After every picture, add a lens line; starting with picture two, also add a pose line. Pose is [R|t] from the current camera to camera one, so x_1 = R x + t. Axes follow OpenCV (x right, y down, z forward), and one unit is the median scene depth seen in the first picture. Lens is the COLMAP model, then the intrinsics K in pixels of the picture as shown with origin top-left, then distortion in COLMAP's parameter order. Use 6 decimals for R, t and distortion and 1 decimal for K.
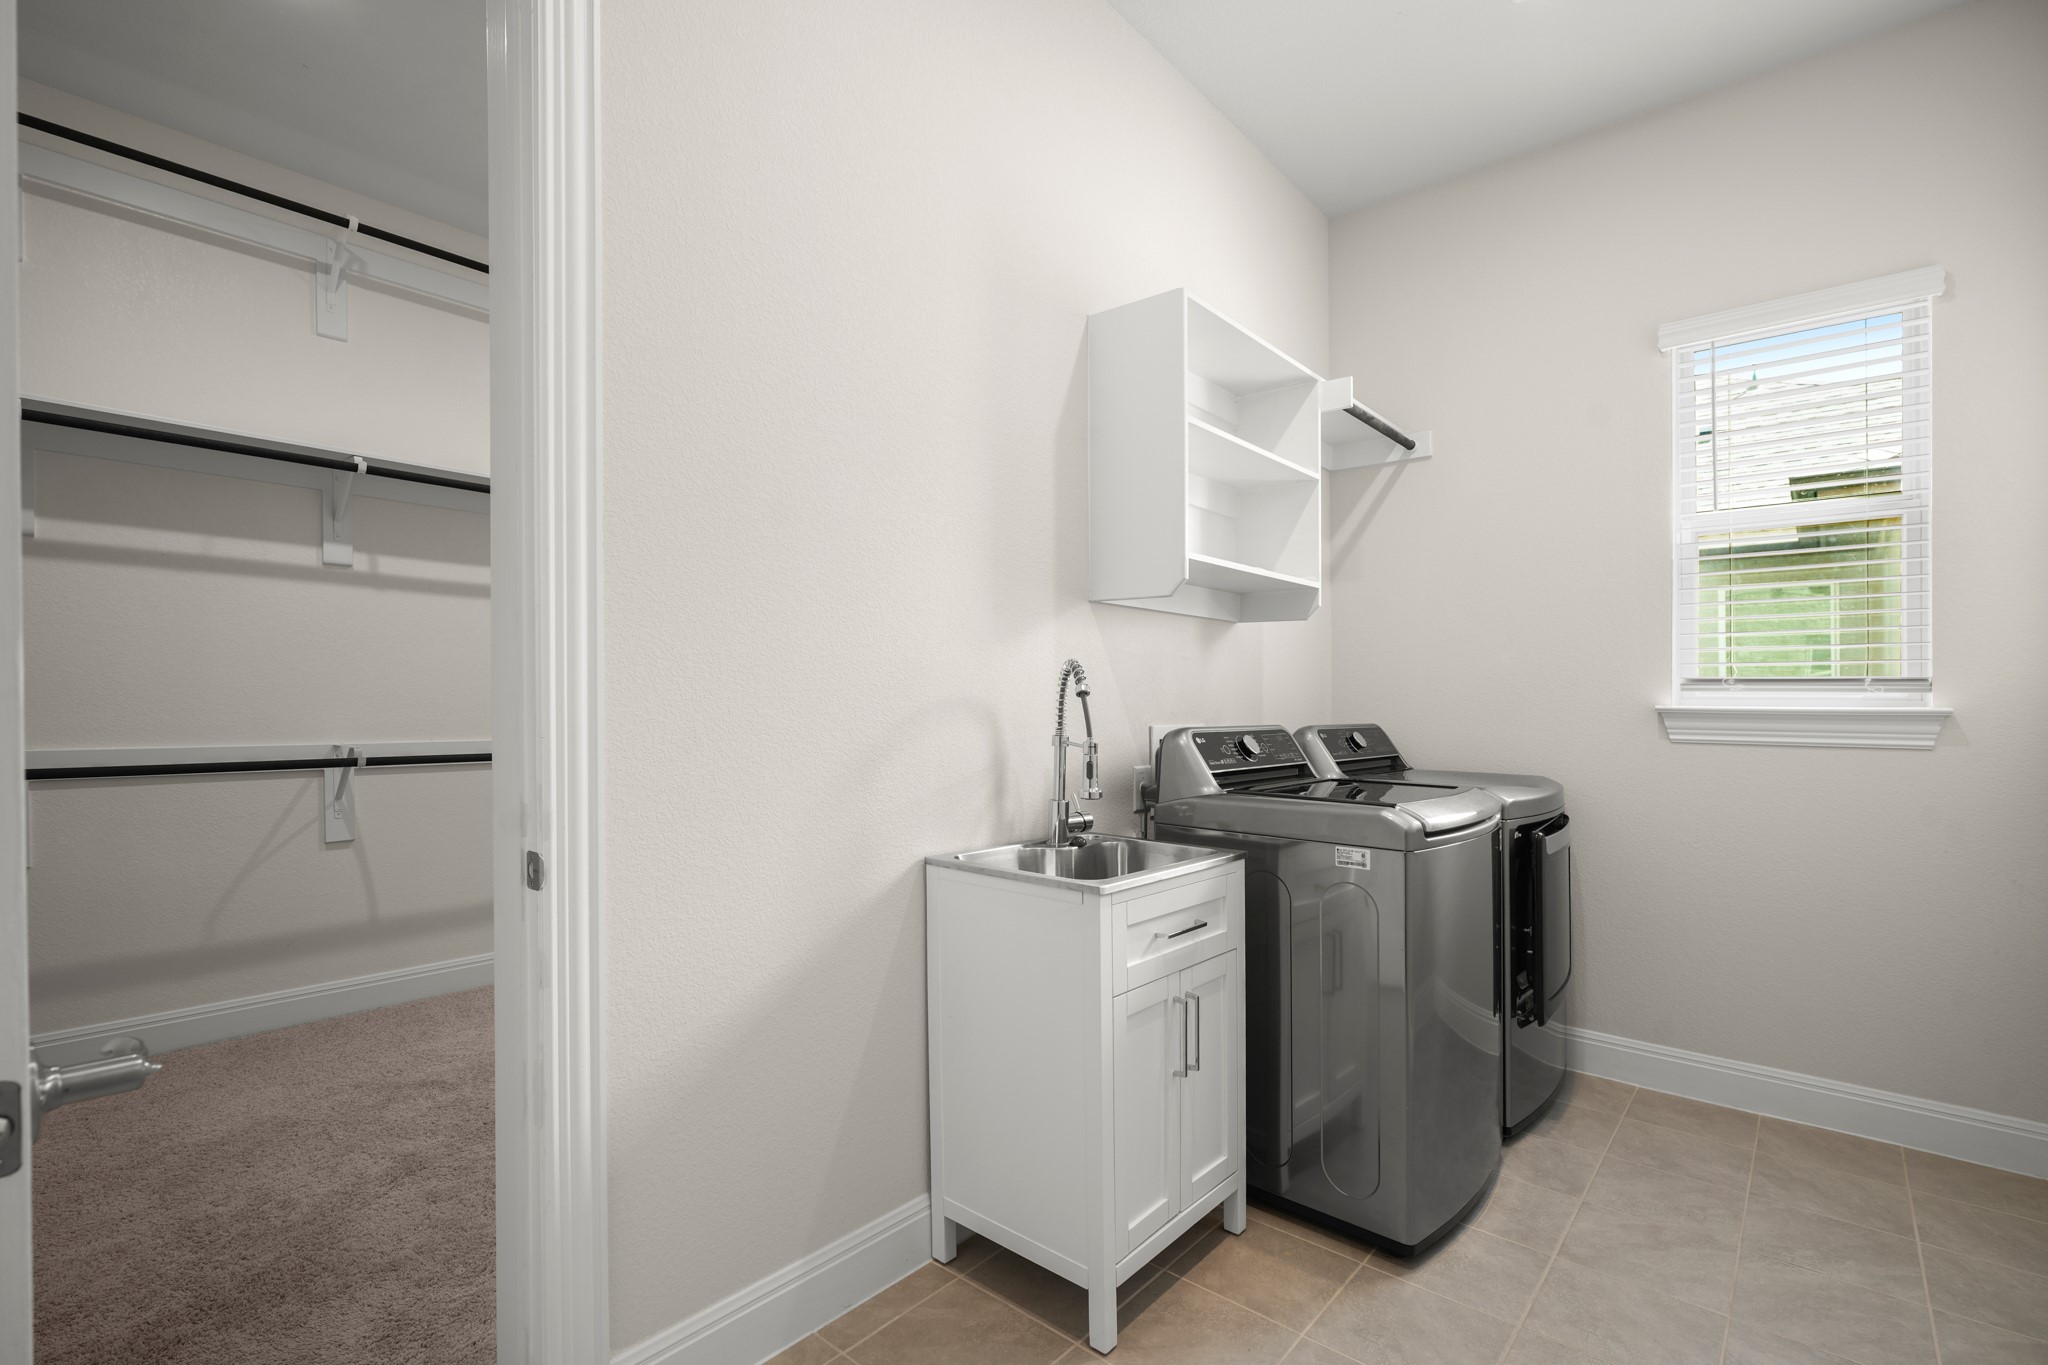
lens RADIAL K [[943.4, 0, 1023.3], [0, 943.4, 674.4], [0, 0, 1]] dist [0.001569, 0.000384]
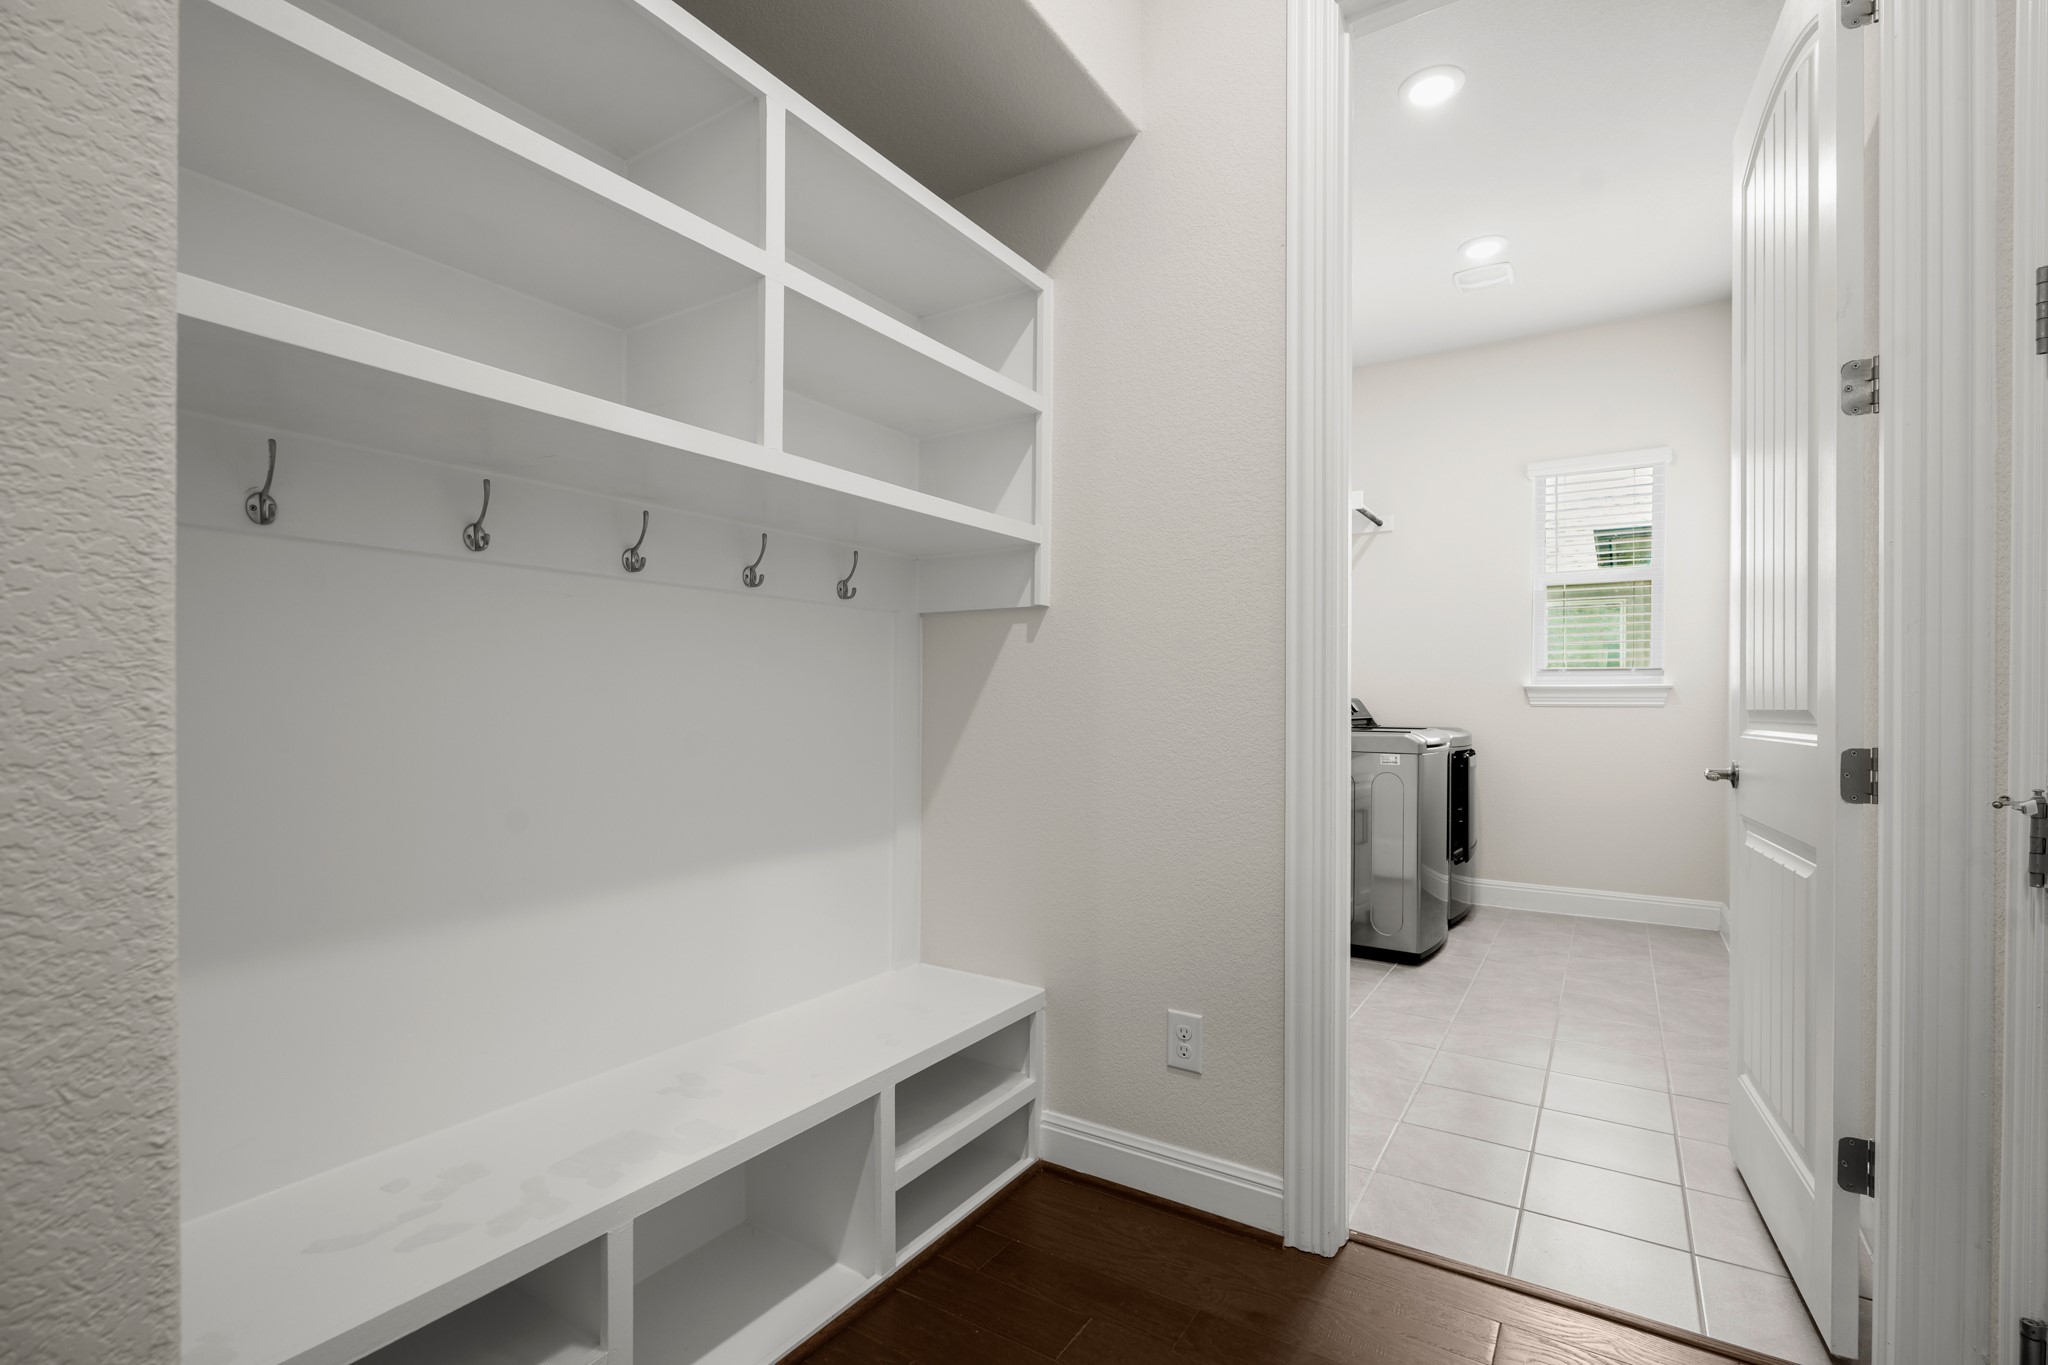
lens RADIAL K [[937.9, 0, 1039.8], [0, 937.9, 693.5], [0, 0, 1]] dist [0.018123, 0.000234]
pose [[0.988106, -0.005009, 0.153695, -0.503989], [0.001670, 0.999760, 0.021846, 0.010906], [-0.153768, -0.021329, 0.987877, -0.610517]]
